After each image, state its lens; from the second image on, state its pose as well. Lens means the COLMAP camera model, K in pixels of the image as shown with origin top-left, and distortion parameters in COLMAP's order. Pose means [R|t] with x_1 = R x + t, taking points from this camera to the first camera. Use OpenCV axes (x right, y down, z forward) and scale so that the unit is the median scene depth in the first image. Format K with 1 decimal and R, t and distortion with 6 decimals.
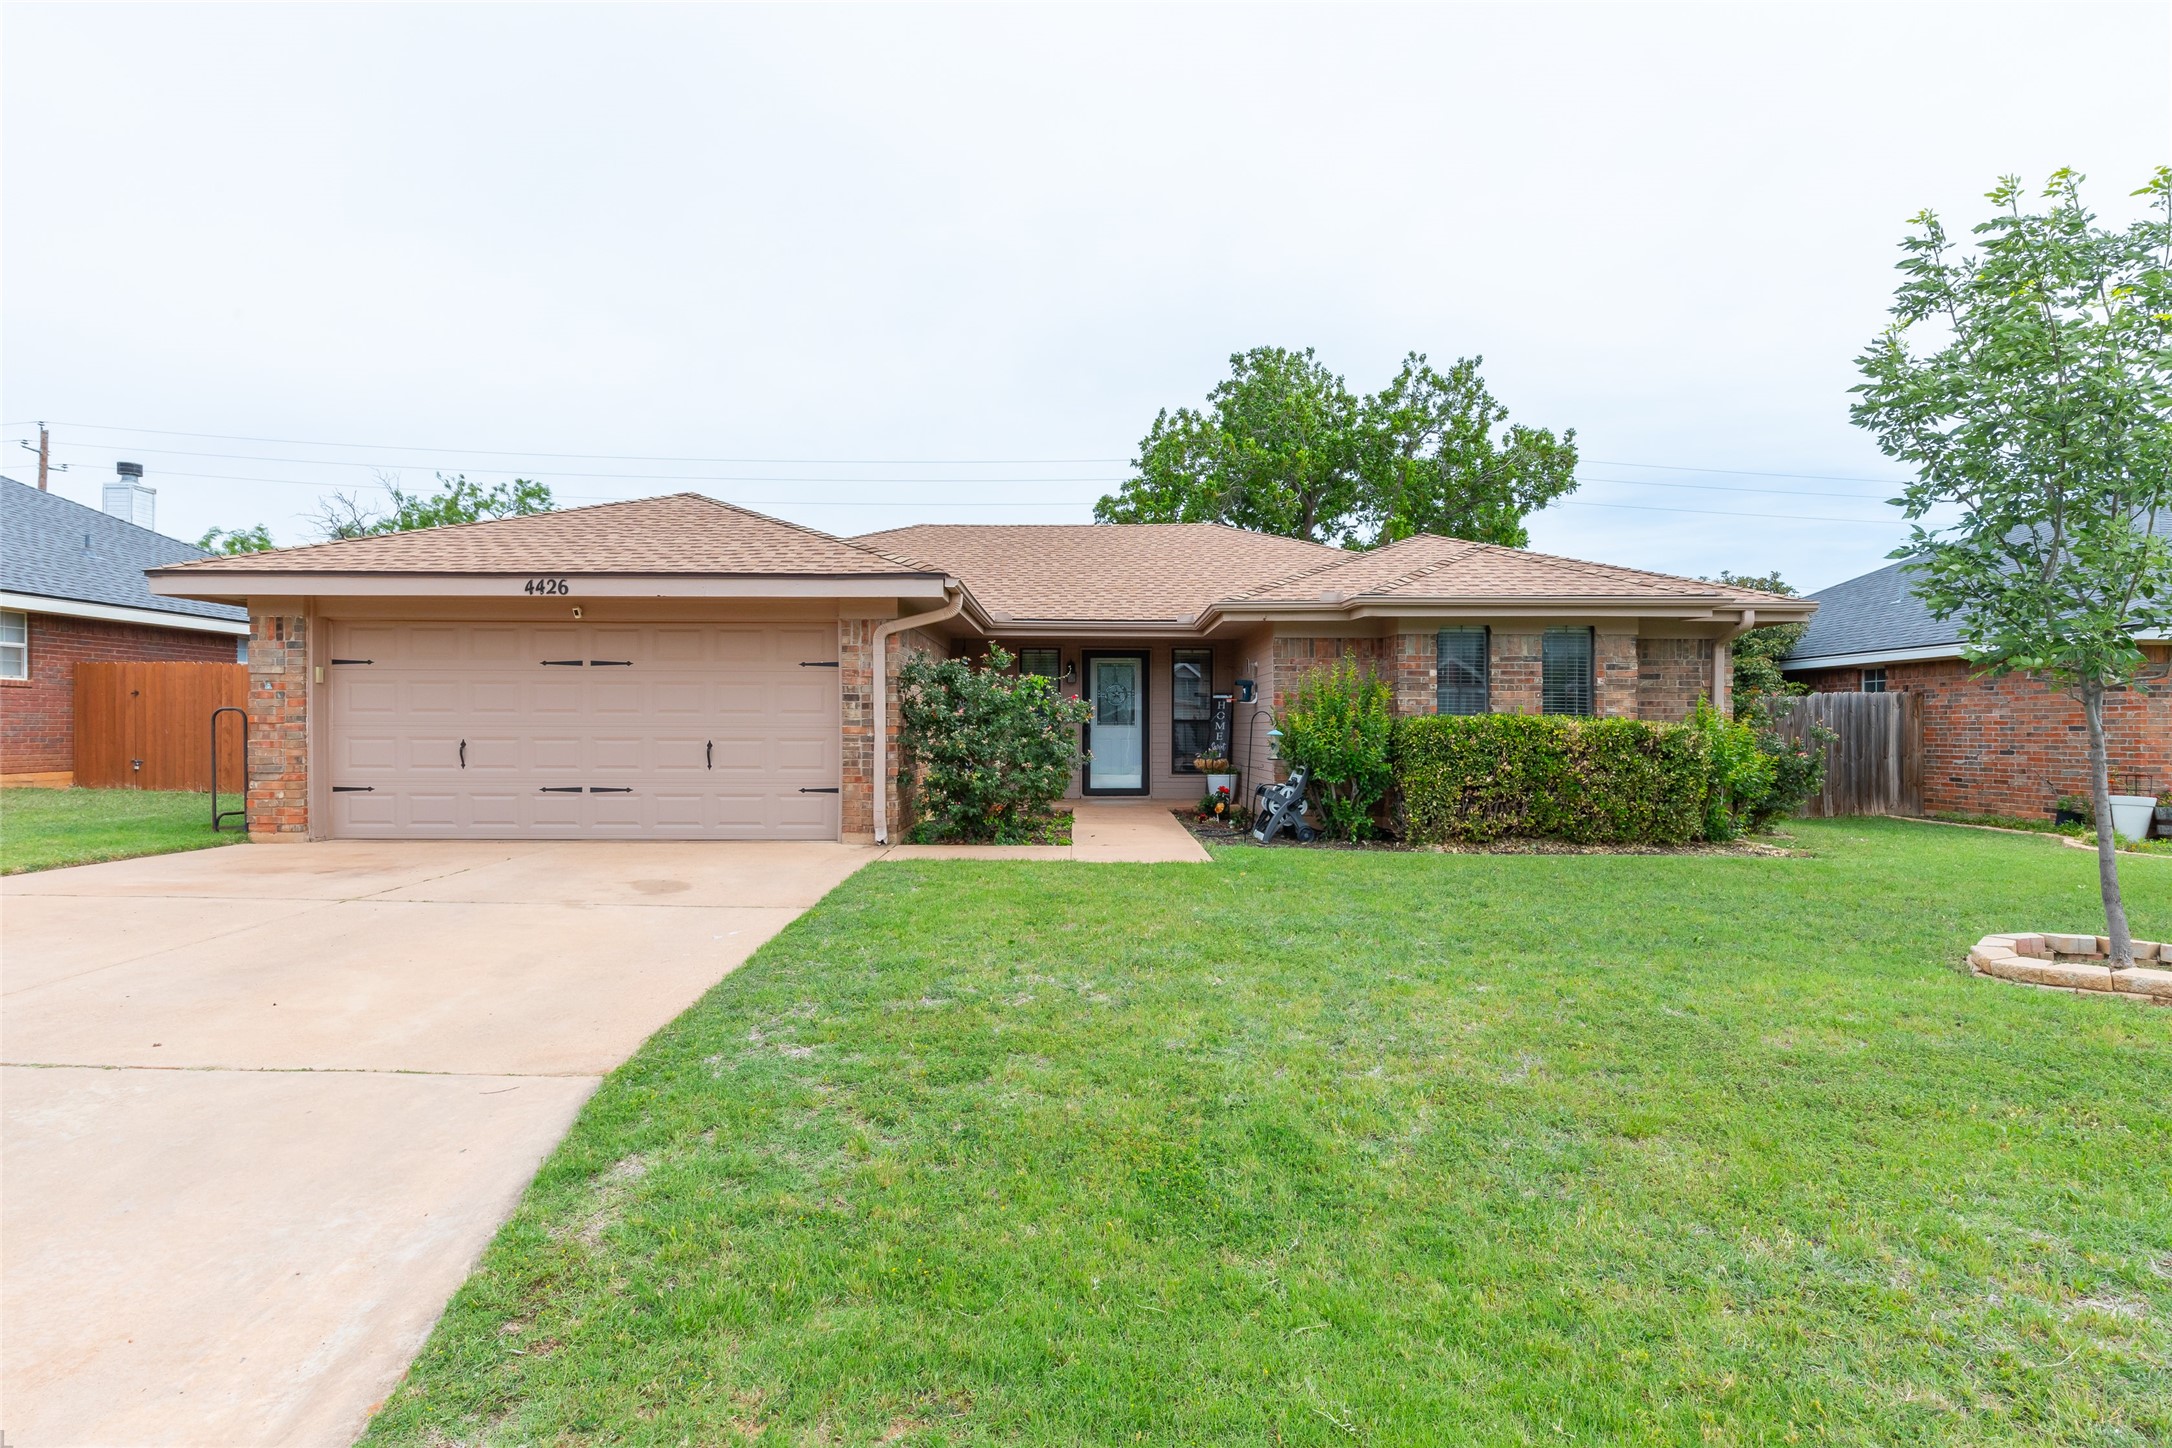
lens RADIAL K [[1117.5, 0, 1080.9], [0, 1117.5, 730.4], [0, 0, 1]] dist [-0.001008, -0.001229]
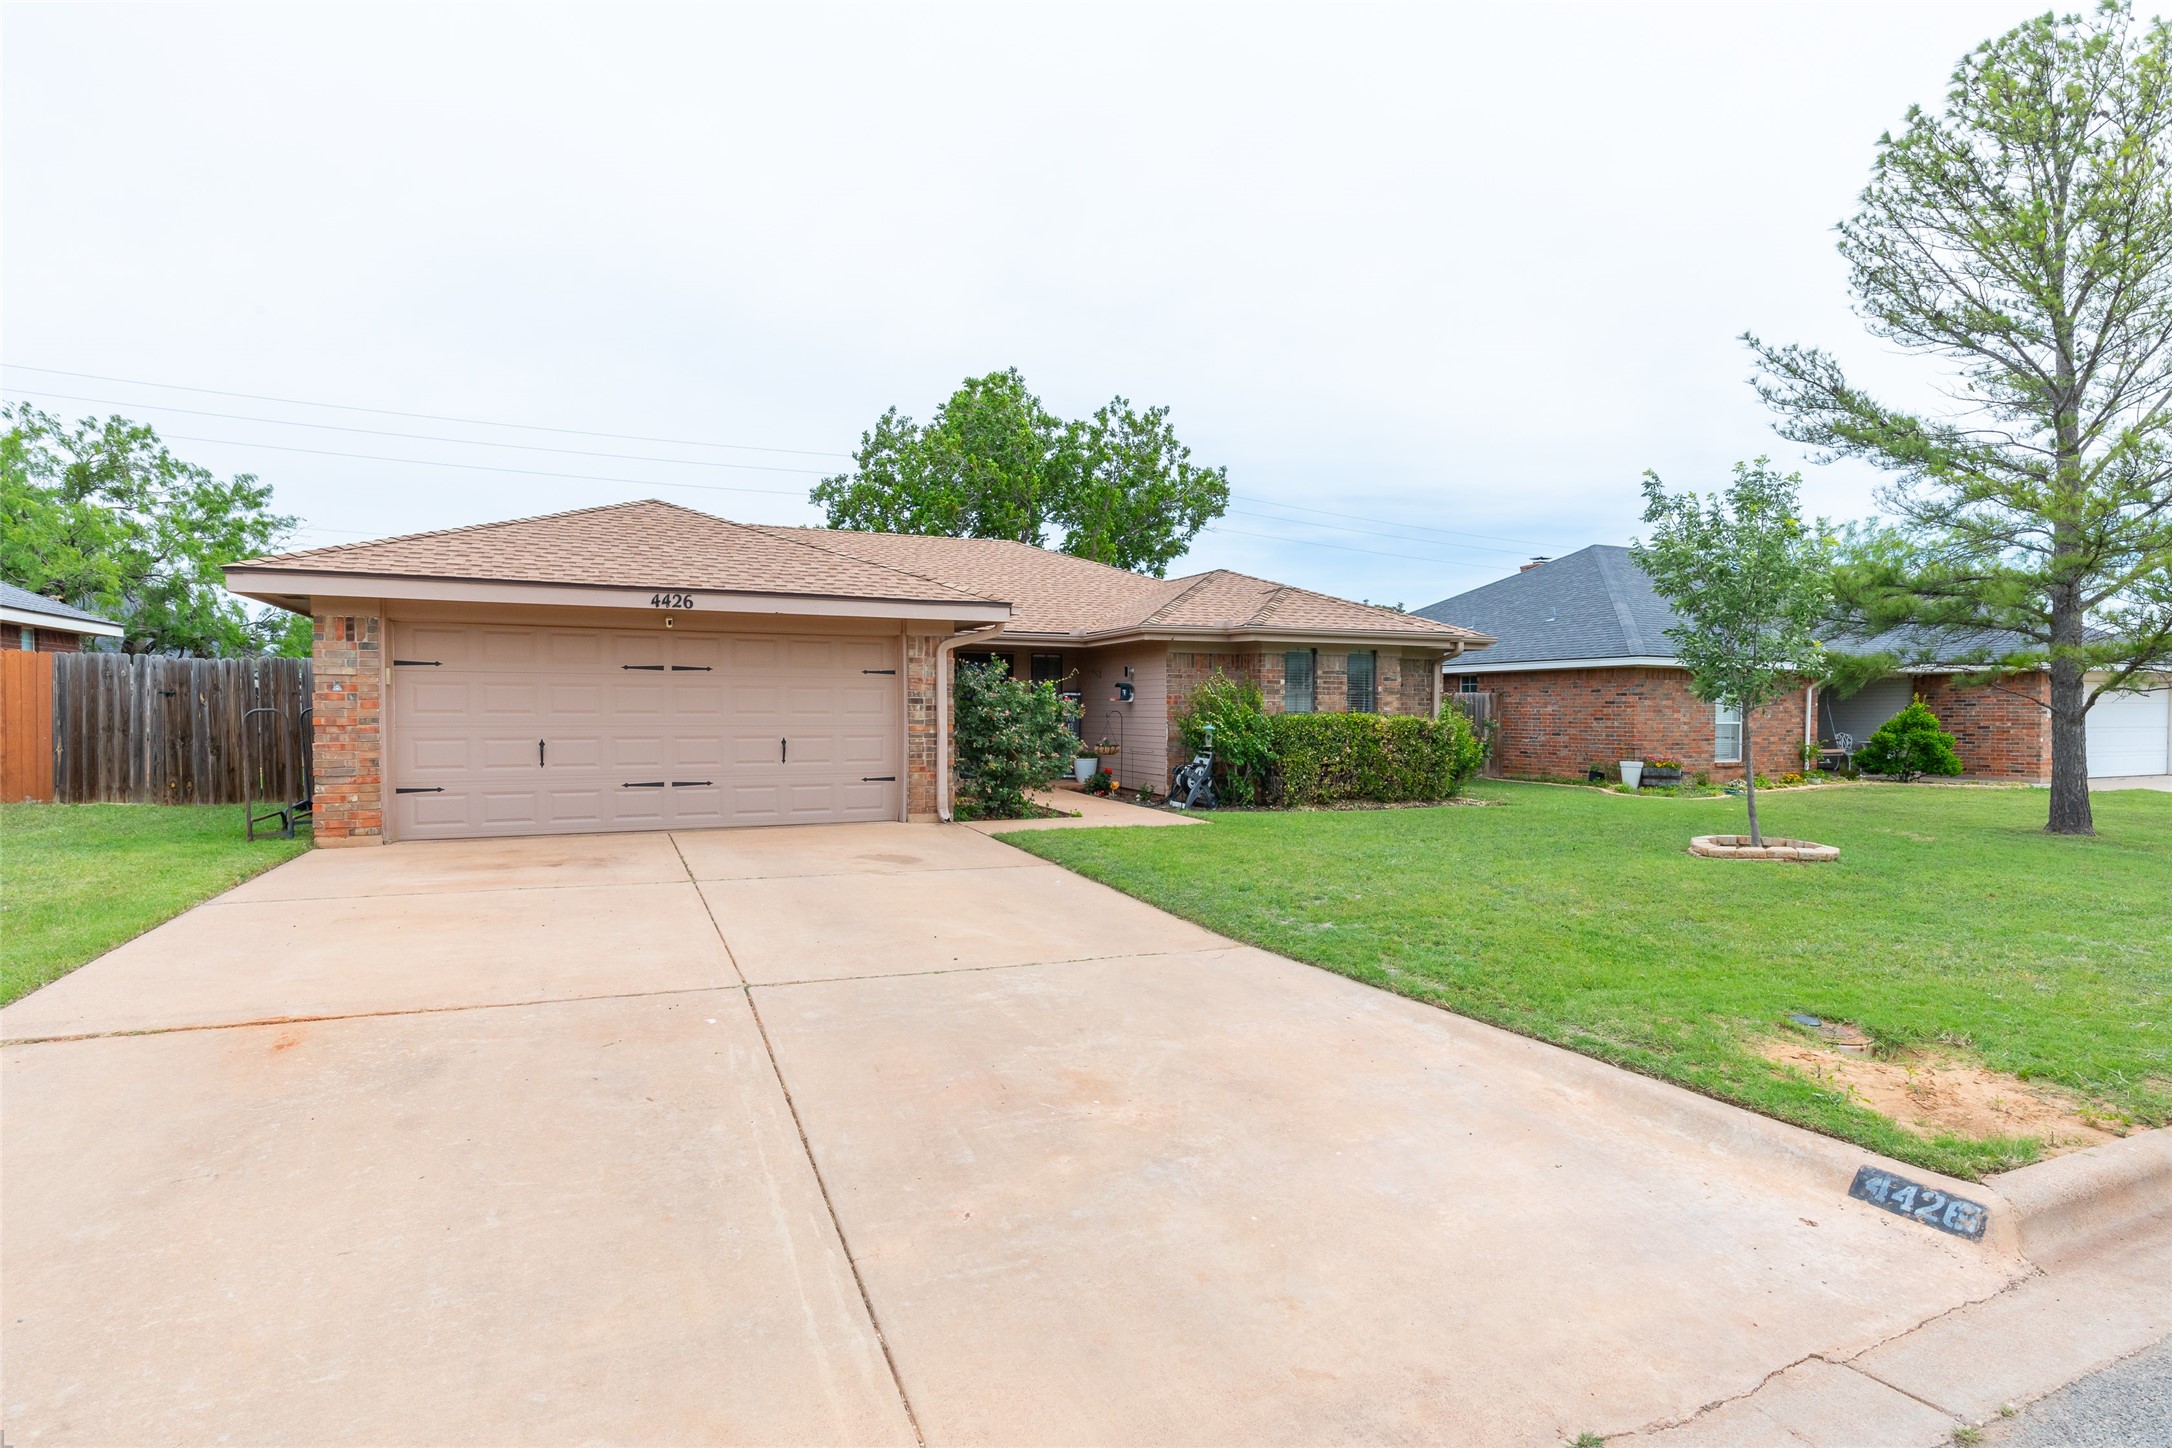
lens RADIAL K [[1117.5, 0, 1120.2], [0, 1117.5, 720.0], [0, 0, 1]] dist [-0.001008, -0.001229]
pose [[0.903632, -0.003965, 0.428291, -0.474227], [-0.000129, 0.999955, 0.009528, -0.018653], [-0.428309, -0.008665, 0.903591, -0.160346]]
